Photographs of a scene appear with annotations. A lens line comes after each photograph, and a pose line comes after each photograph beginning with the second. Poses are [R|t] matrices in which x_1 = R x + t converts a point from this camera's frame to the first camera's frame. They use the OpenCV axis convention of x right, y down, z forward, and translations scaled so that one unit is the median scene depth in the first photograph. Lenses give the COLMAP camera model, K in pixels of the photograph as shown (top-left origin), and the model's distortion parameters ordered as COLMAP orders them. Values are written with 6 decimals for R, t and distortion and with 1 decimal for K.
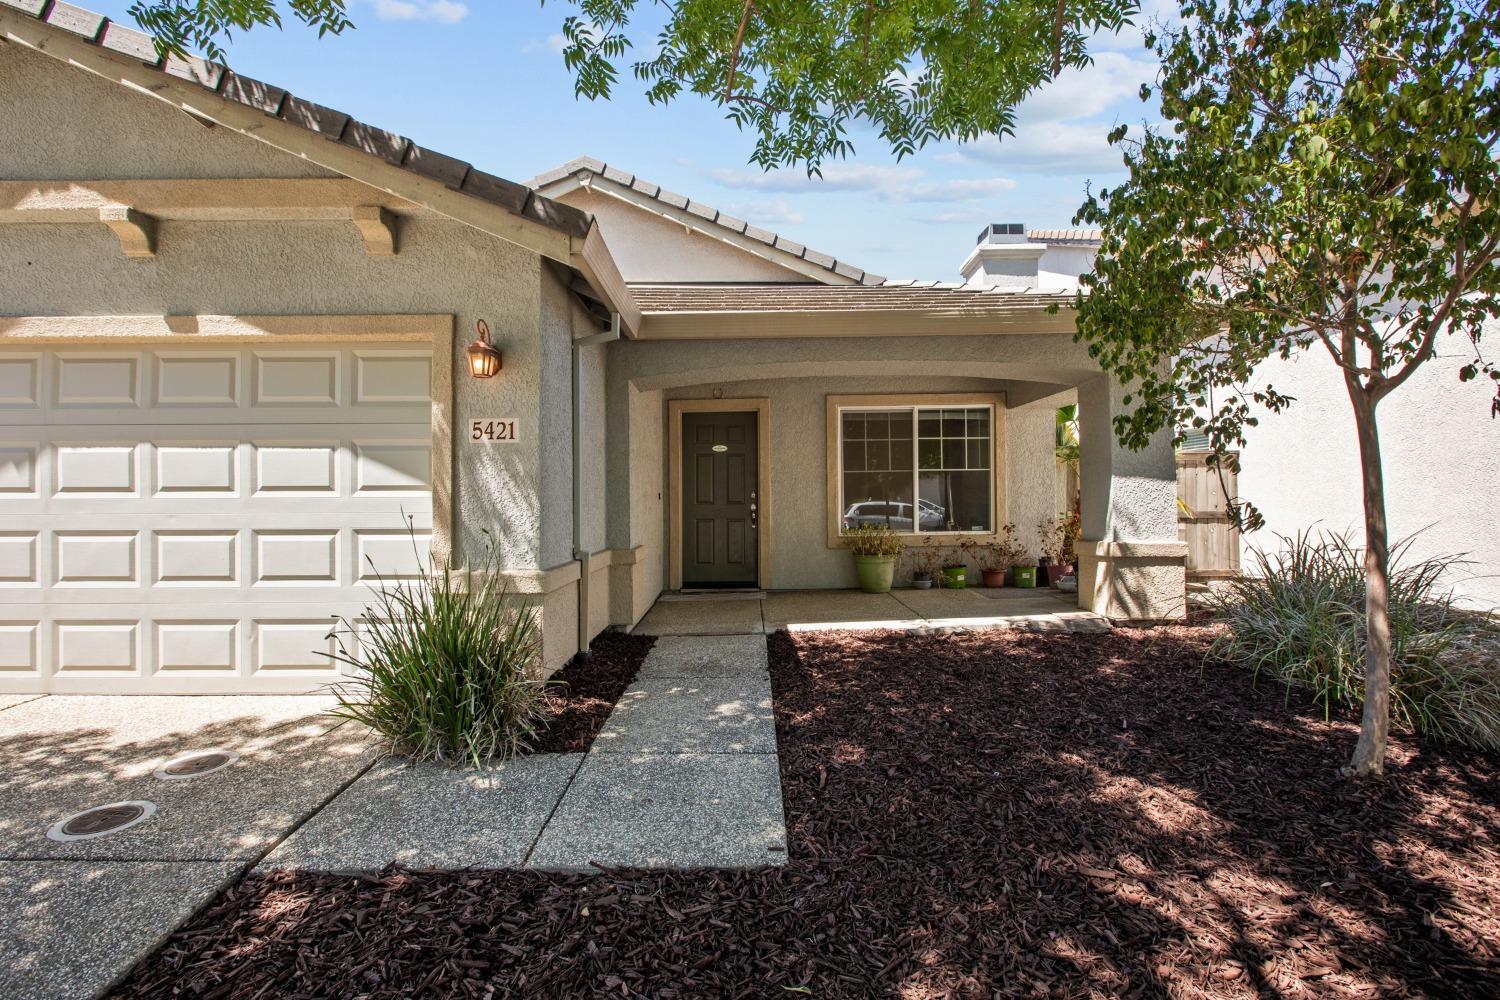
lens RADIAL K [[668.7, 0, 750.0], [0, 668.7, 500.0], [0, 0, 1]] dist [-0.016544, 0.000352]
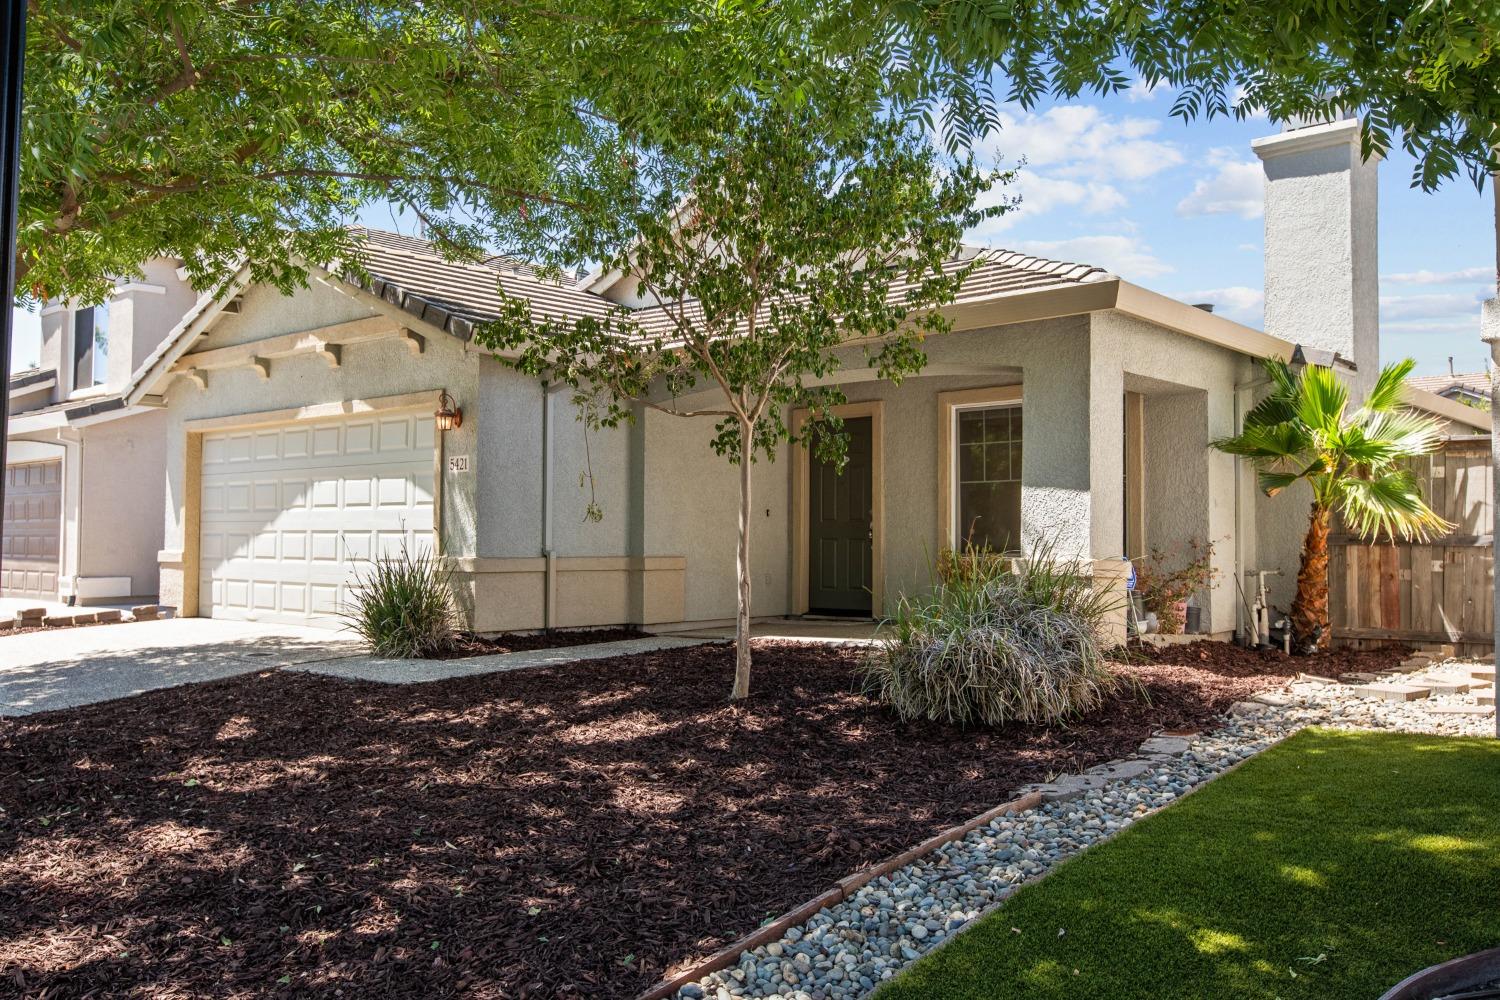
lens RADIAL K [[1250.8, 0, 750.0], [0, 1250.8, 500.0], [0, 0, 1]] dist [0.003628, 0.000577]
pose [[0.735009, -0.009538, -0.677990, 2.017402], [-0.010548, 0.999619, -0.025498, 0.042187], [0.677975, 0.025893, 0.734629, -0.631730]]
